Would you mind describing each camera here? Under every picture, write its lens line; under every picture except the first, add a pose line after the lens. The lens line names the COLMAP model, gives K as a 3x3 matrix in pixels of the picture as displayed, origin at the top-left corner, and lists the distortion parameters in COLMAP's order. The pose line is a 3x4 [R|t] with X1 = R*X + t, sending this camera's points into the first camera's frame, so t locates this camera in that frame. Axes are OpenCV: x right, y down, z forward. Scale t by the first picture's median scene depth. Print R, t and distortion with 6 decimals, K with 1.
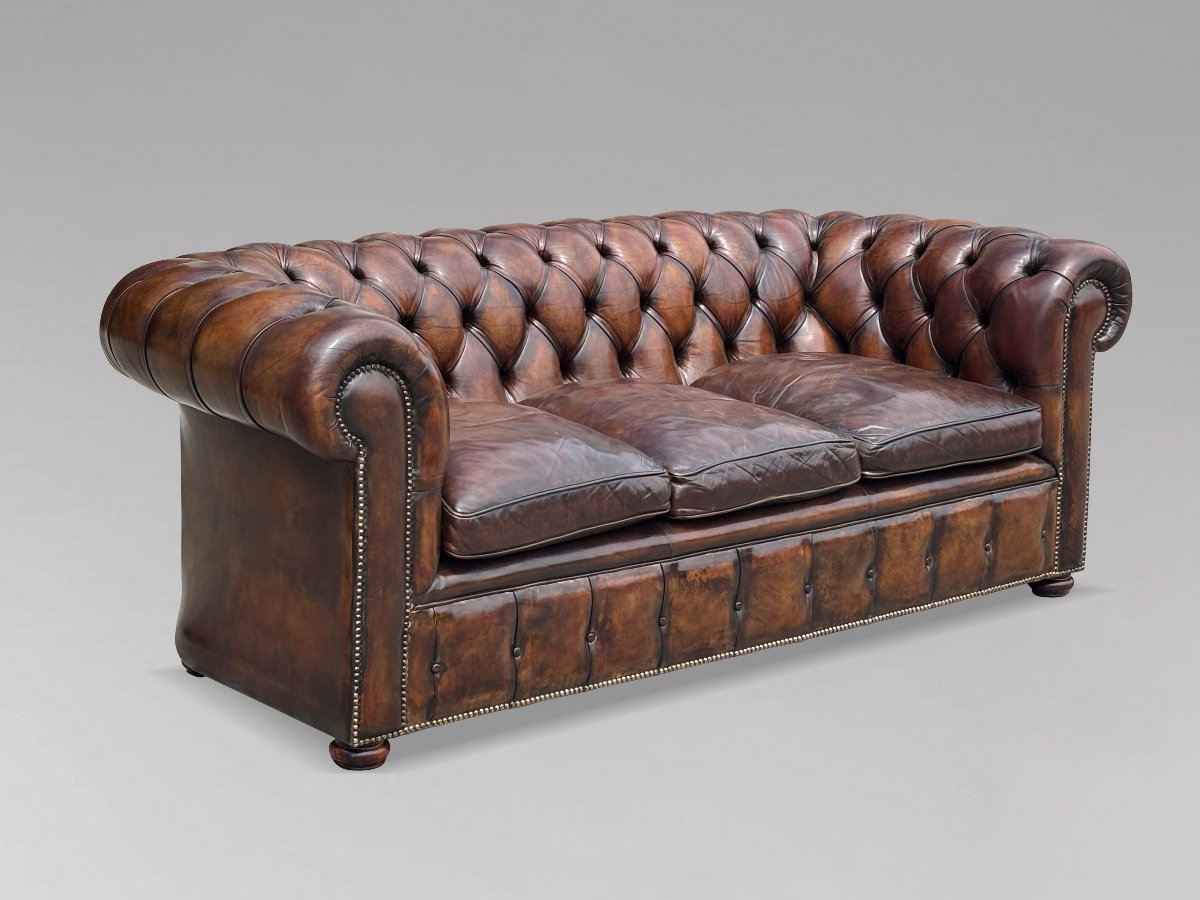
lens RADIAL K [[2310.9, 0, 600.0], [0, 2310.9, 450.0], [0, 0, 1]] dist [0.185741, -0.318040]
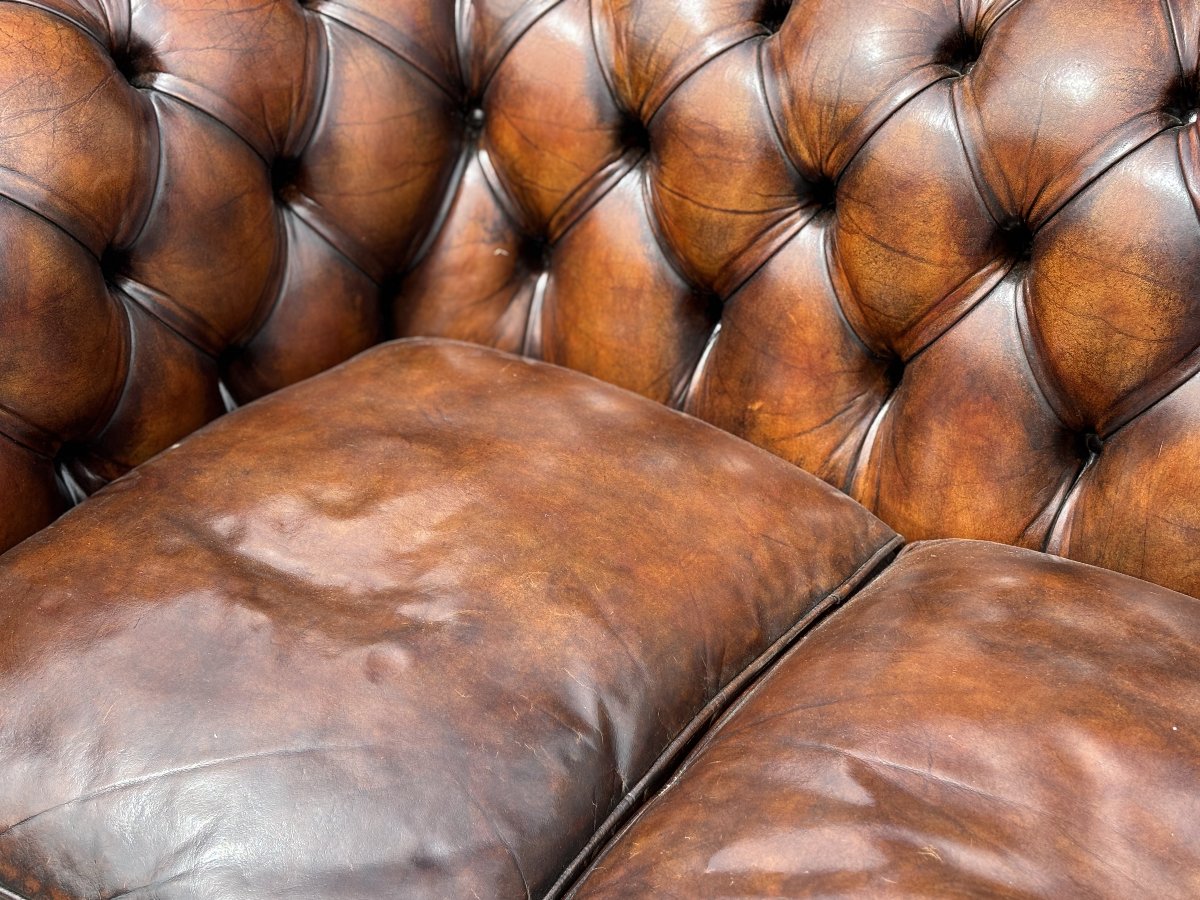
lens RADIAL K [[1964.7, 0, 600.0], [0, 1964.7, 450.0], [0, 0, 1]] dist [0.153748, -0.080487]
pose [[0.251068, 0.537246, -0.805191, 0.182386], [-0.163894, 0.843418, 0.511649, -0.177406], [0.953994, 0.003507, 0.299806, 0.902667]]
